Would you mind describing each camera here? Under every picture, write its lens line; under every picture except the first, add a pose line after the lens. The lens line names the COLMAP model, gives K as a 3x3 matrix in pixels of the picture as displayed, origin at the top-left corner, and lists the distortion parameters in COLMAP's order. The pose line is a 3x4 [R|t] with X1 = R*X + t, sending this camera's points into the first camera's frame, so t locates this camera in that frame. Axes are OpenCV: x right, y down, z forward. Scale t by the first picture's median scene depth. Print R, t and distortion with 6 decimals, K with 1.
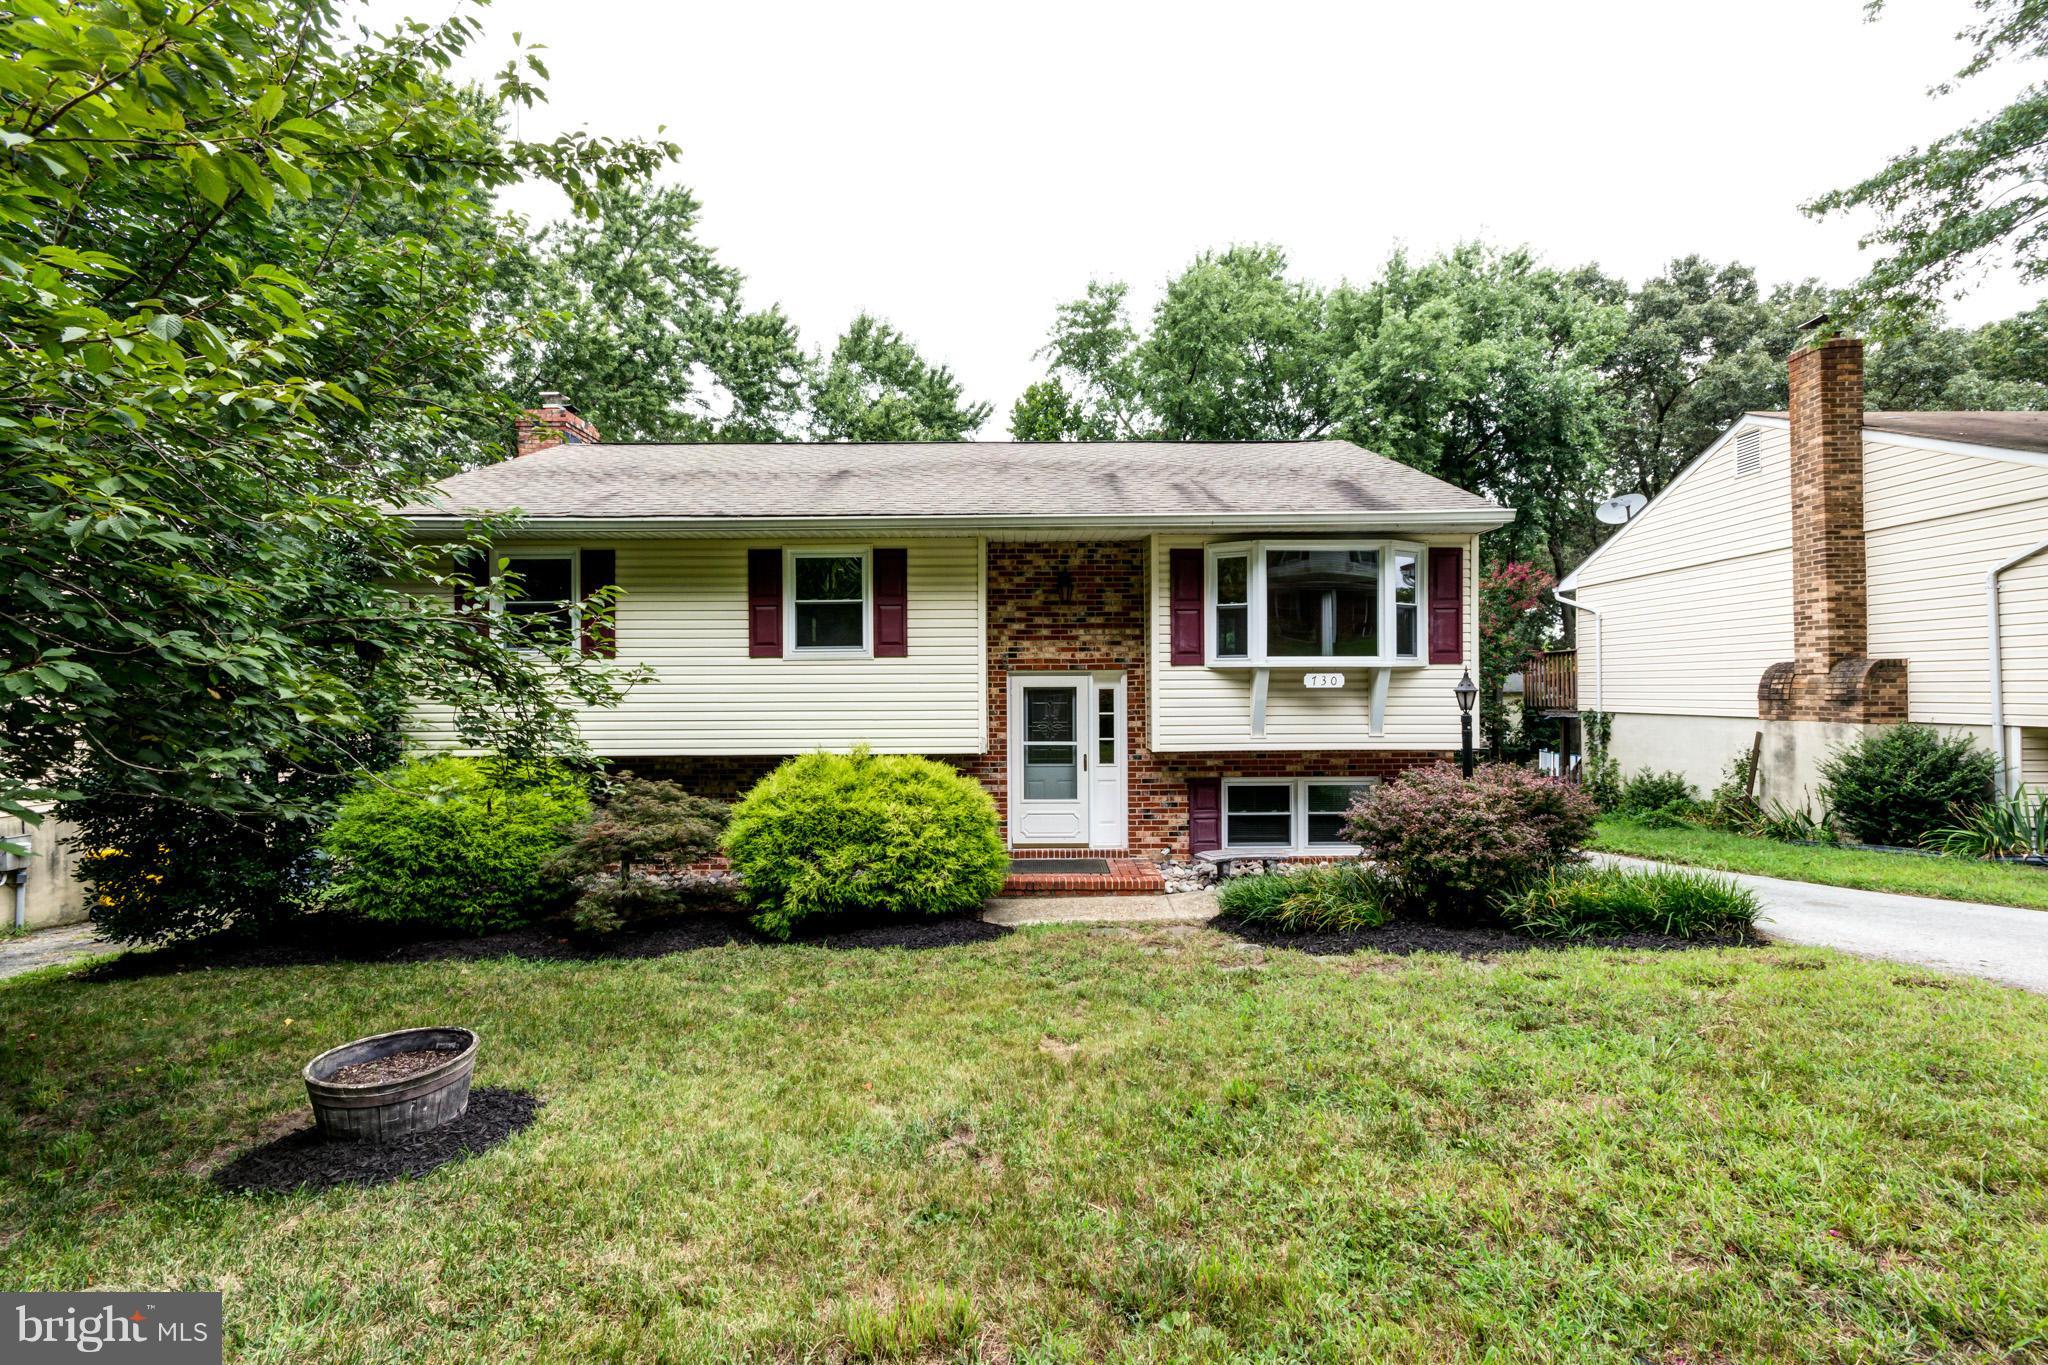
lens RADIAL K [[865.8, 0, 1015.4], [0, 865.8, 689.8], [0, 0, 1]] dist [-0.001046, -0.000054]
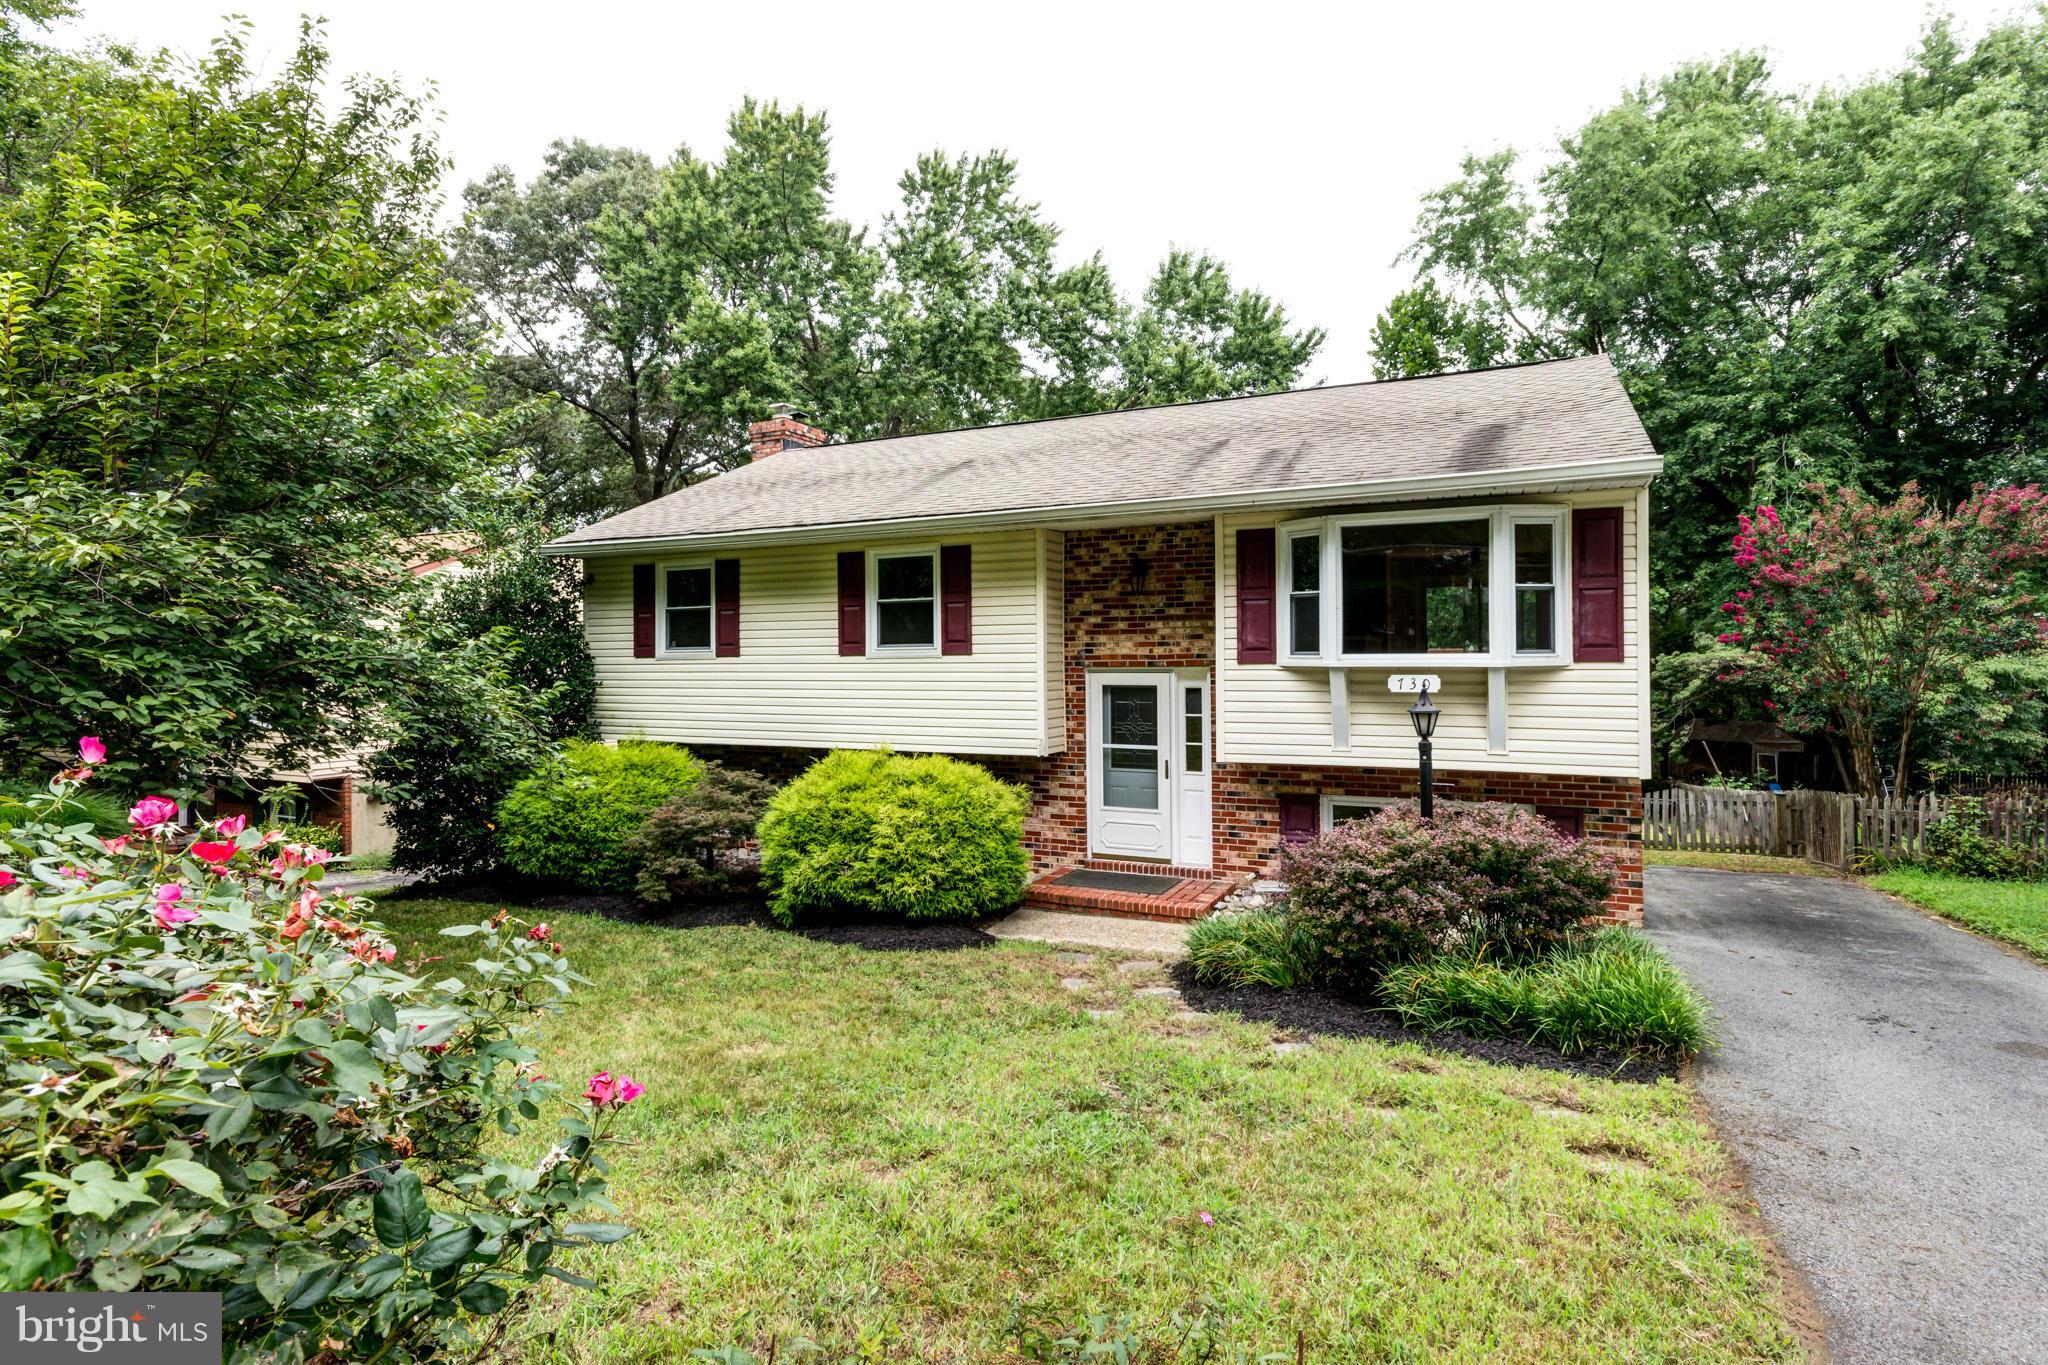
lens RADIAL K [[980.6, 0, 1026.8], [0, 980.6, 660.4], [0, 0, 1]] dist [-0.001199, -0.000296]
pose [[0.909914, -0.000941, -0.414796, 0.390457], [0.002245, 0.999994, 0.002657, -0.034050], [0.414791, -0.003349, 0.909911, 0.012337]]
